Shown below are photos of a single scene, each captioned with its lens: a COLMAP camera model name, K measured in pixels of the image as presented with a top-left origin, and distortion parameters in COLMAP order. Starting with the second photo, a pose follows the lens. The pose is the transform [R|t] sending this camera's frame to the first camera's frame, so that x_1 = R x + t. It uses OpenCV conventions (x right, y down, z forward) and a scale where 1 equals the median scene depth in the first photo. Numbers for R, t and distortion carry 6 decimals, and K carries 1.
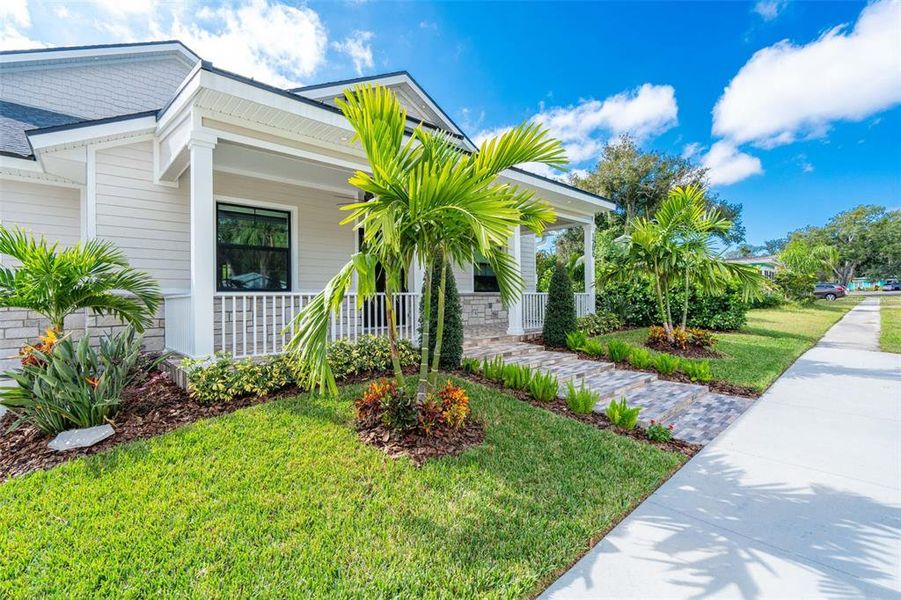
lens RADIAL K [[410.6, 0, 445.1], [0, 410.6, 294.8], [0, 0, 1]] dist [-0.020011, 0.000358]
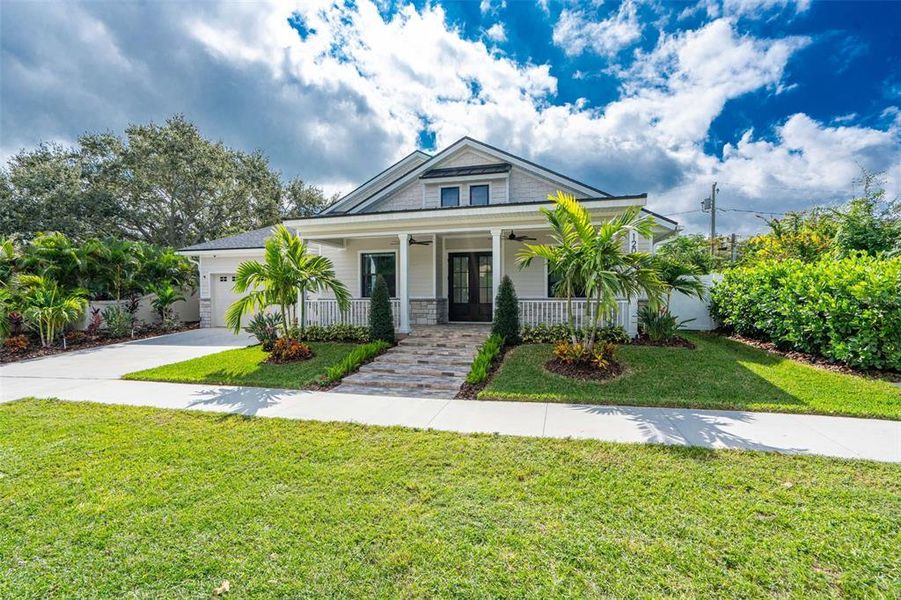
lens RADIAL K [[402.3, 0, 445.0], [0, 402.3, 301.1], [0, 0, 1]] dist [0.002297, -0.000221]
pose [[0.521178, 0.023412, -0.853127, 1.239460], [0.001962, 0.999588, 0.028630, -0.041980], [0.853446, -0.016595, 0.520917, 0.268368]]
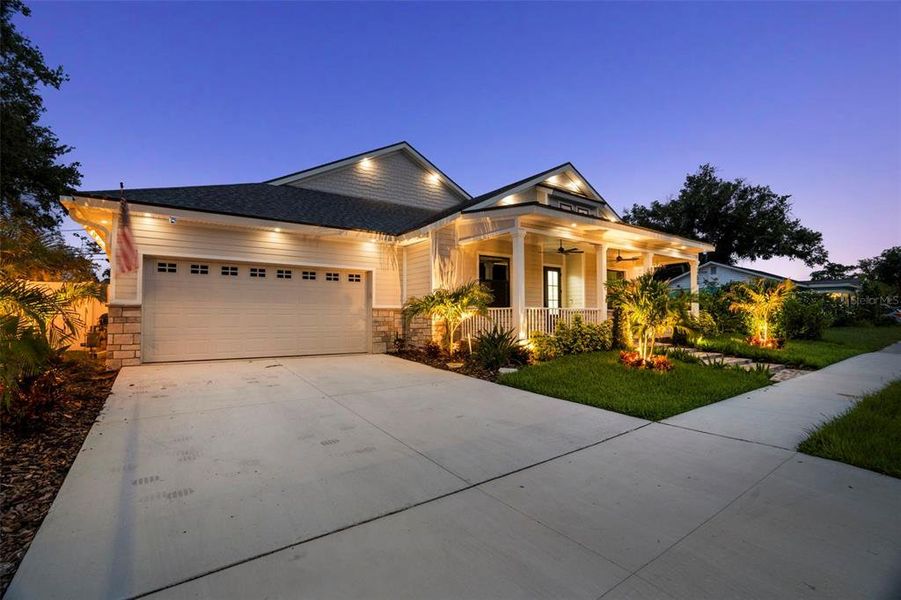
lens RADIAL K [[410.6, 0, 445.1], [0, 410.6, 294.8], [0, 0, 1]] dist [-0.020011, 0.000358]
pose [[0.990568, 0.004822, -0.136934, -0.407381], [-0.010998, 0.998954, -0.044380, 0.017534], [0.136576, 0.045467, 0.989586, -0.660928]]
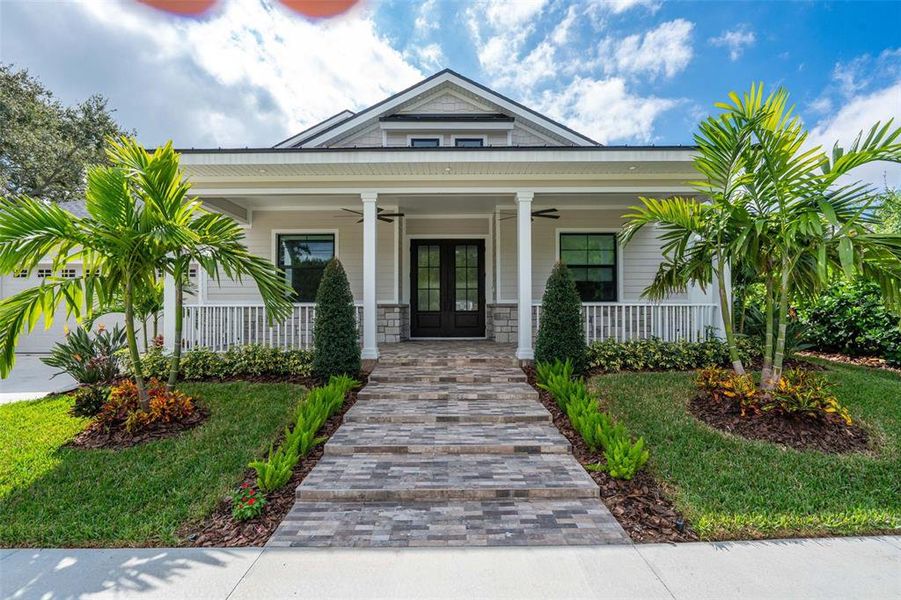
lens RADIAL K [[405.1, 0, 445.9], [0, 405.1, 302.0], [0, 0, 1]] dist [0.000187, 0.000151]
pose [[0.730100, 0.000541, -0.683340, 0.653530], [-0.002310, 0.999996, -0.001676, -0.007291], [0.683336, 0.002802, 0.730099, 0.372294]]
